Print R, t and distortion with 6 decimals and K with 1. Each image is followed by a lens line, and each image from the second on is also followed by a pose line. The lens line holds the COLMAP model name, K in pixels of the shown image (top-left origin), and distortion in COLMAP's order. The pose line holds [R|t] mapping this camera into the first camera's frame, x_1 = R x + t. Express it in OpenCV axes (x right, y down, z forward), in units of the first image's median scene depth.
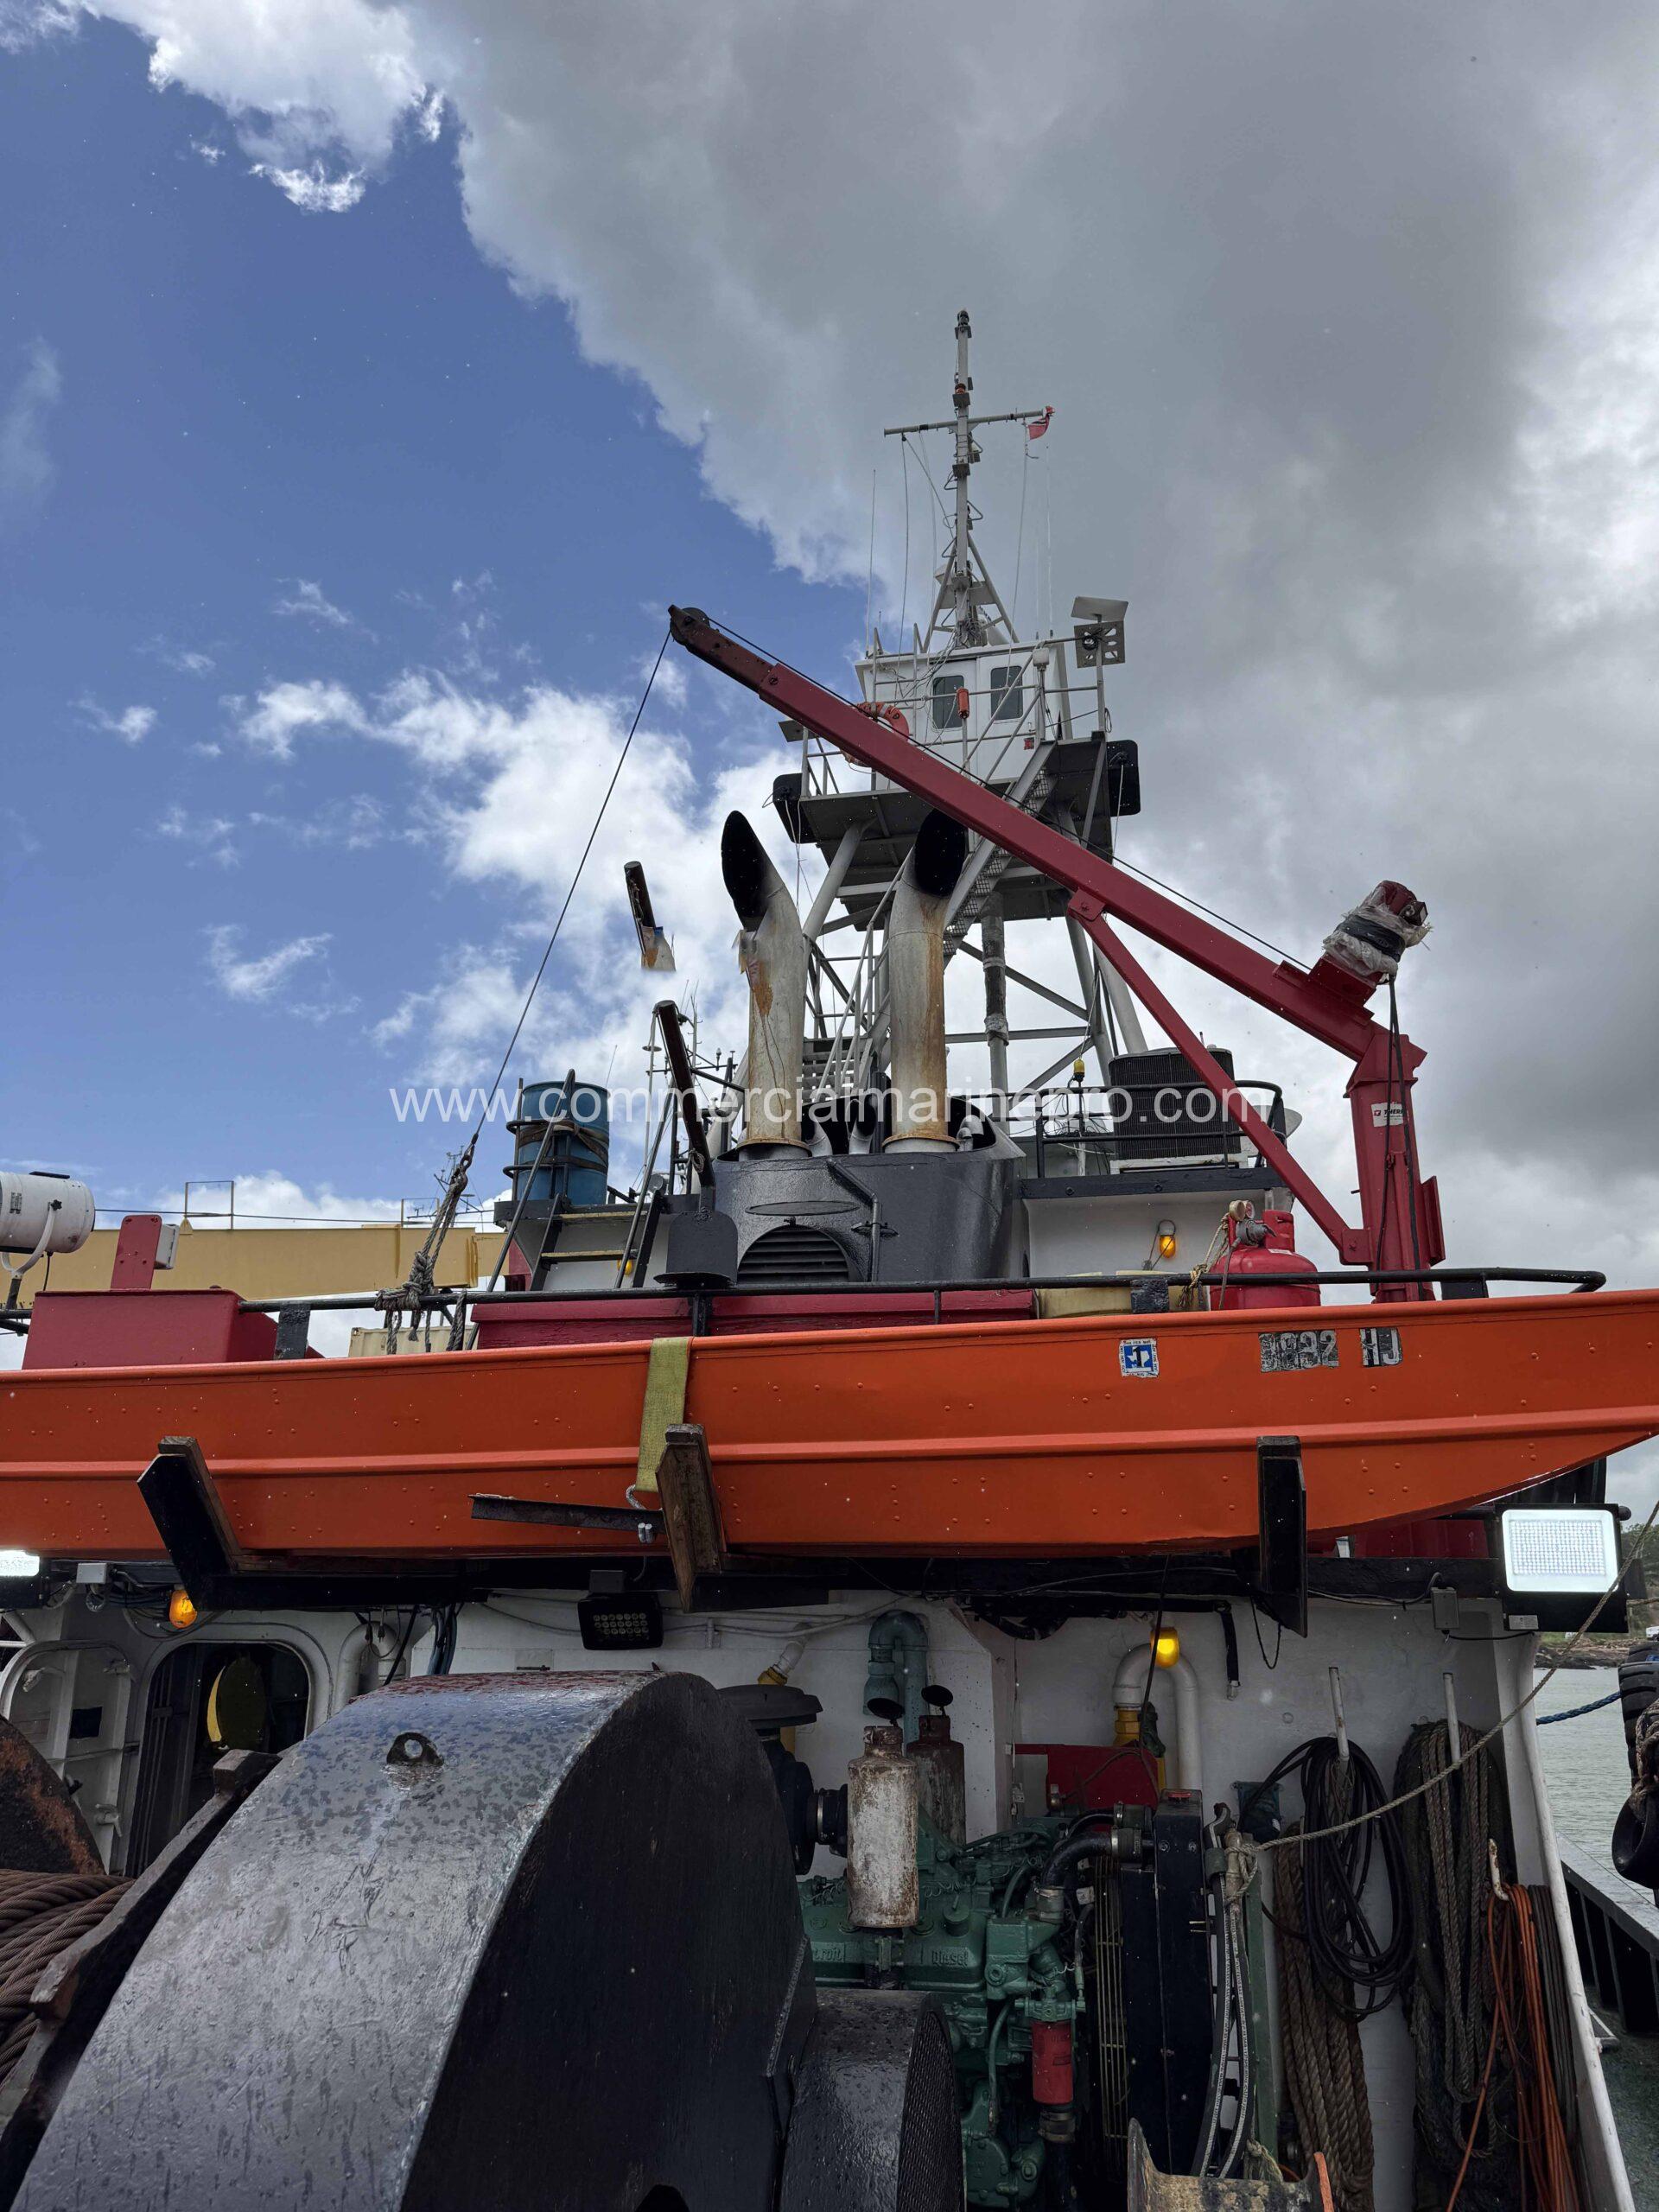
lens RADIAL K [[1549.3, 0, 838.3], [0, 1549.3, 1105.5], [0, 0, 1]] dist [0.076227, -0.101134]
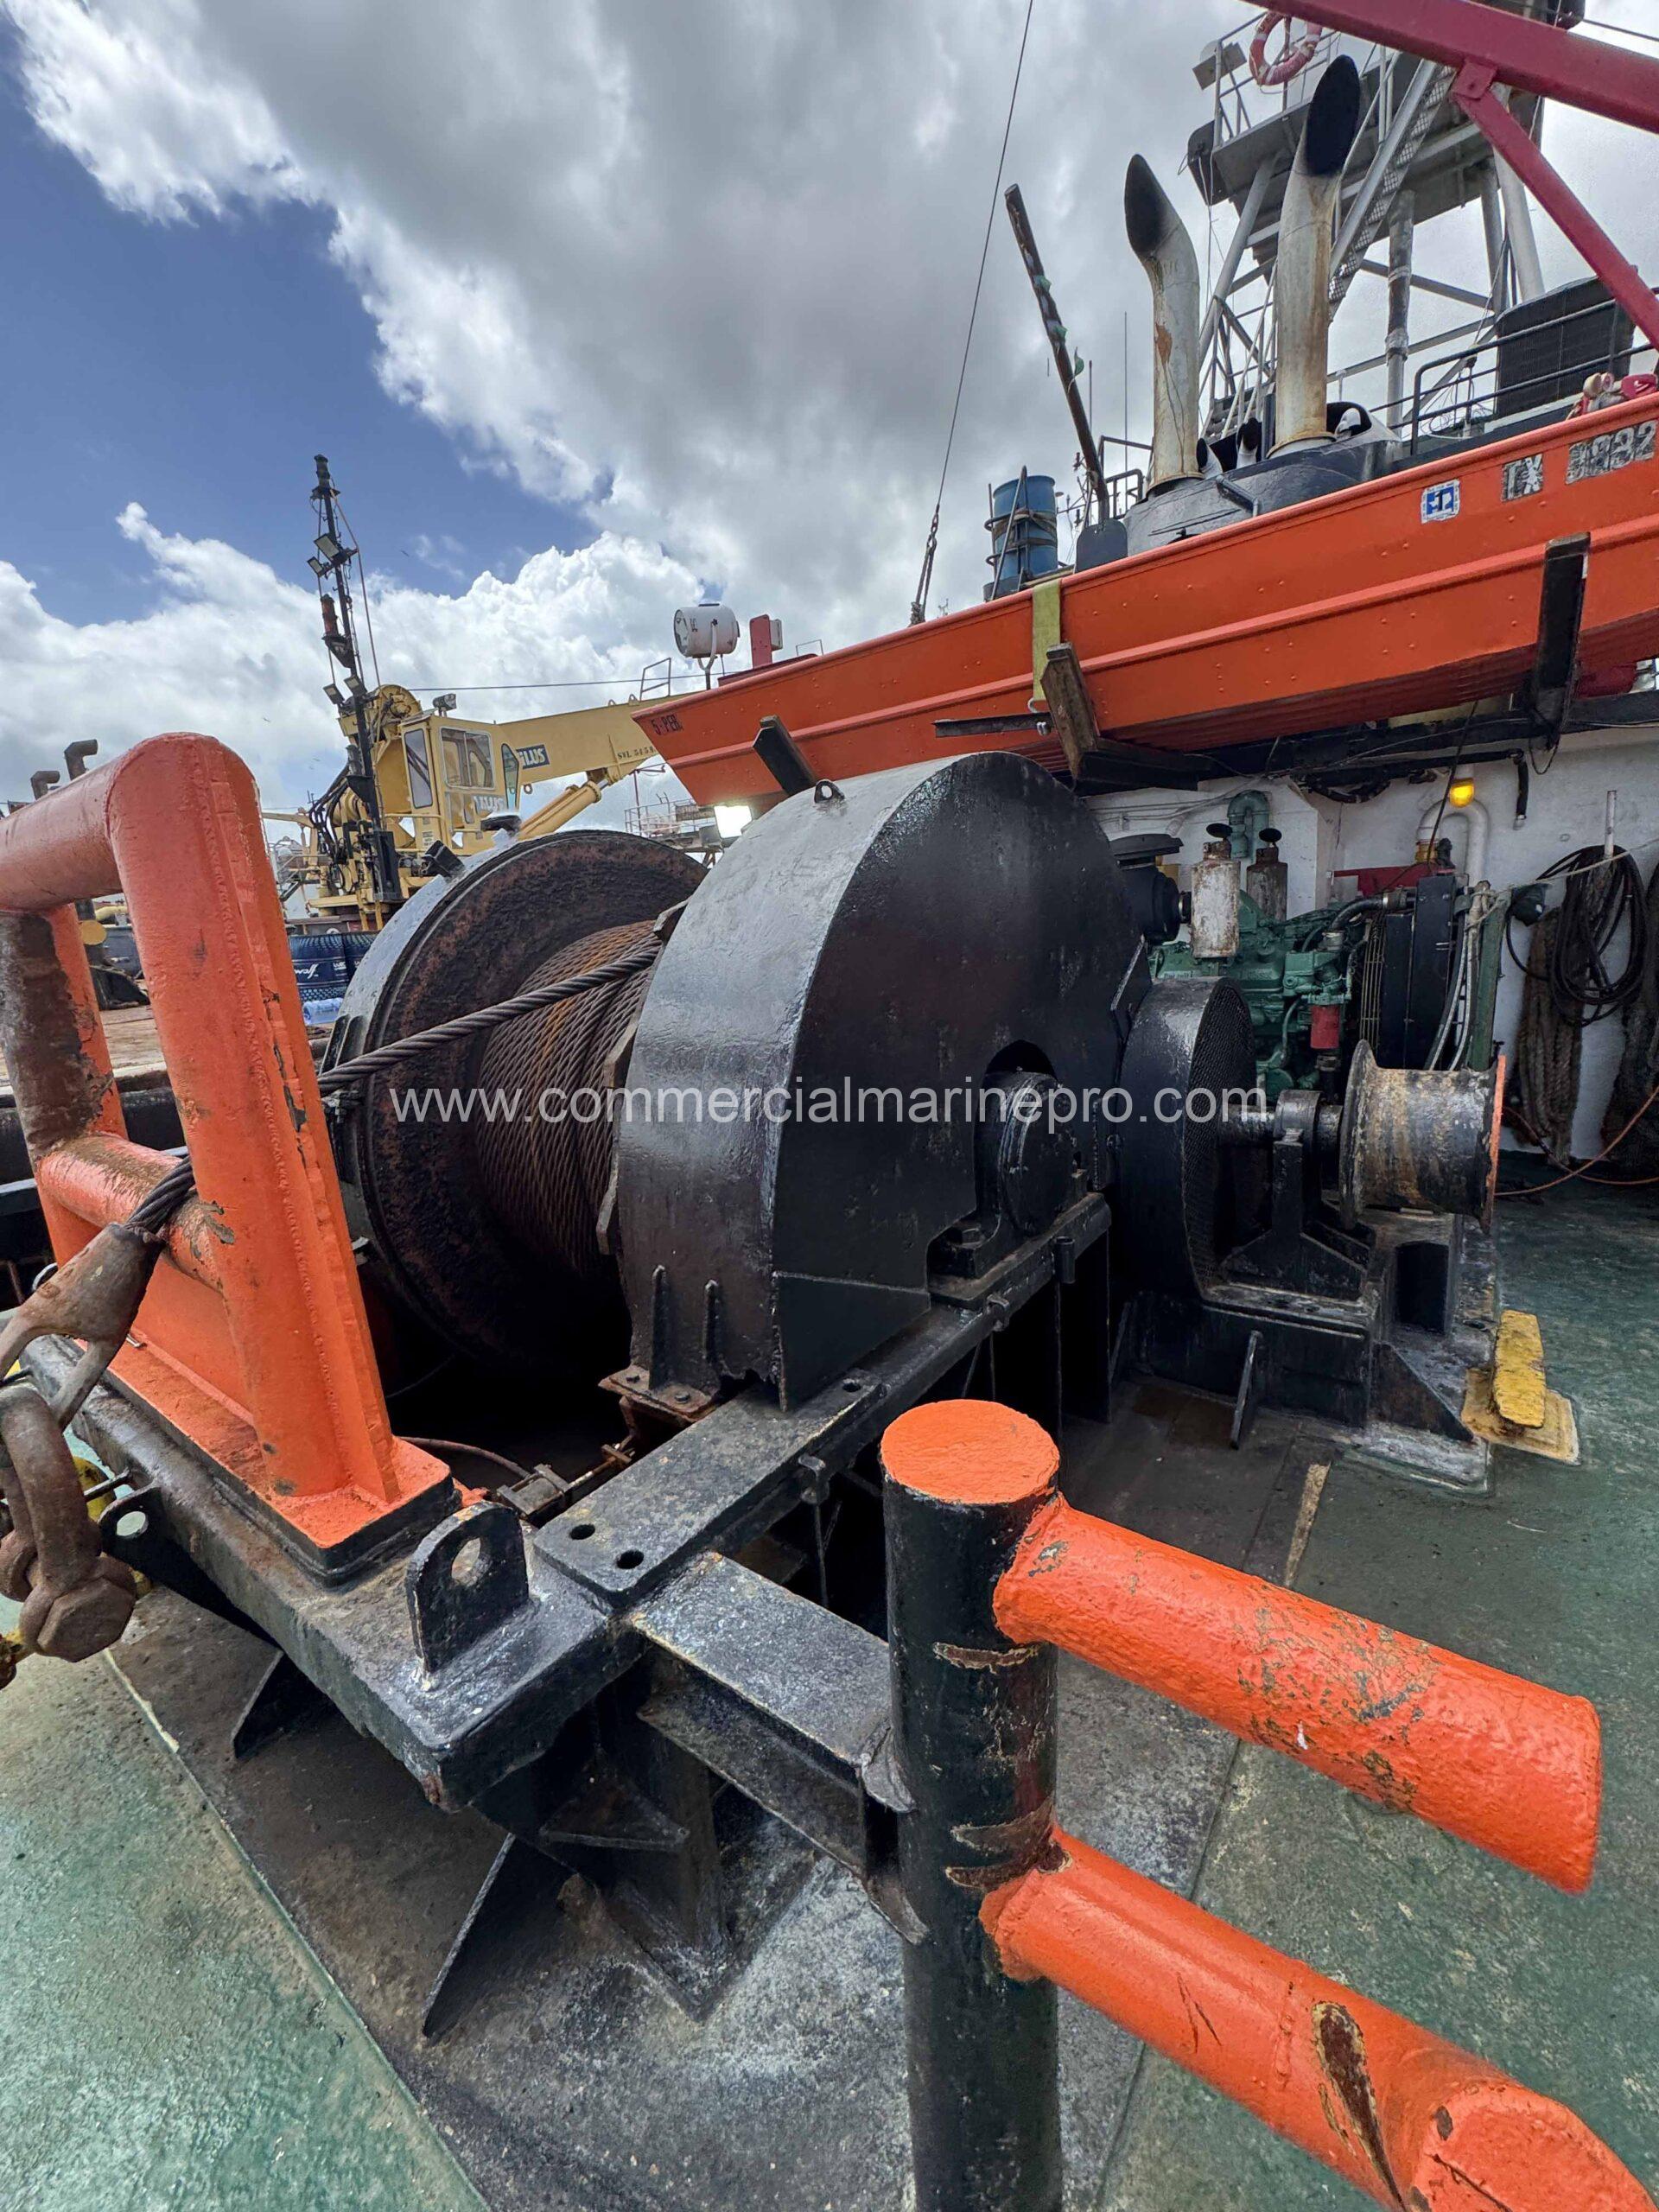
lens RADIAL K [[890.7, 0, 827.8], [0, 890.7, 1107.6], [0, 0, 1]] dist [-0.001333, 0.000320]
pose [[0.902070, 0.020486, -0.431103, 0.046999], [0.210537, 0.851075, 0.480984, 0.083831], [0.376754, -0.524645, 0.763416, 0.037494]]
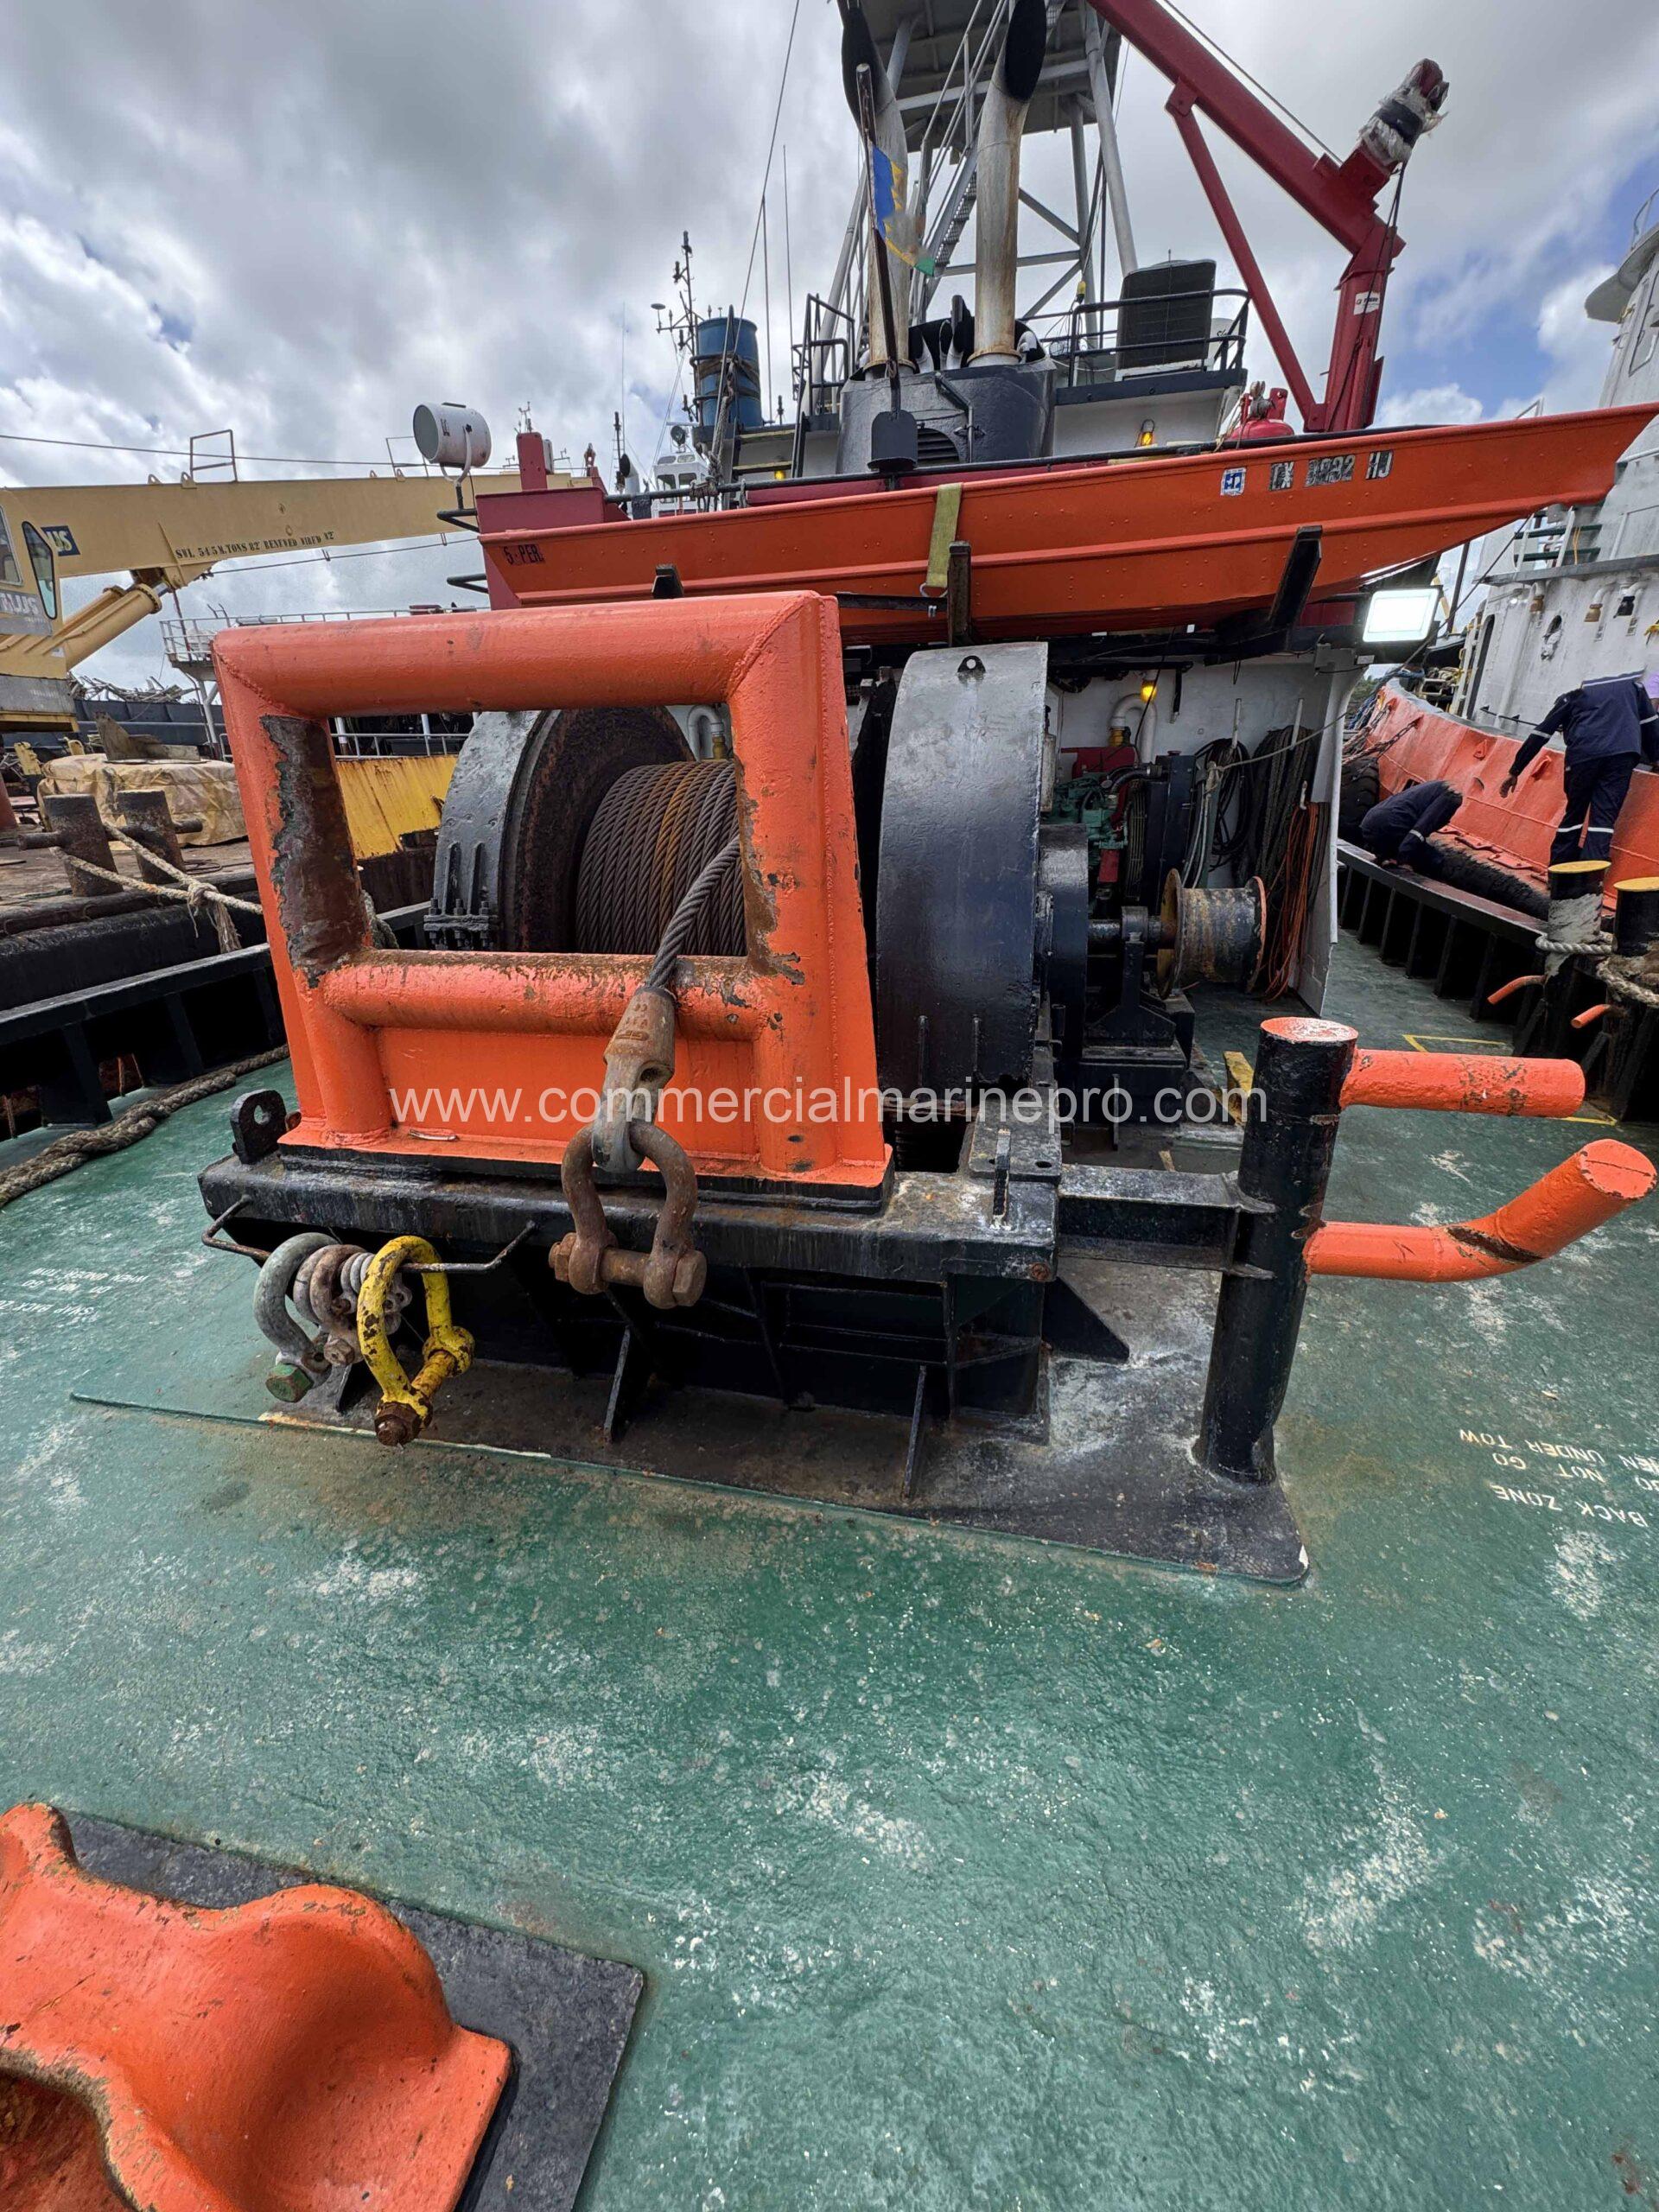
lens RADIAL K [[890.7, 0, 827.8], [0, 890.7, 1107.6], [0, 0, 1]] dist [-0.001333, 0.000320]
pose [[0.999236, -0.030497, -0.024458, -0.161018], [0.039079, 0.762520, 0.645783, 0.023940], [-0.001044, -0.646245, 0.763129, -0.125261]]
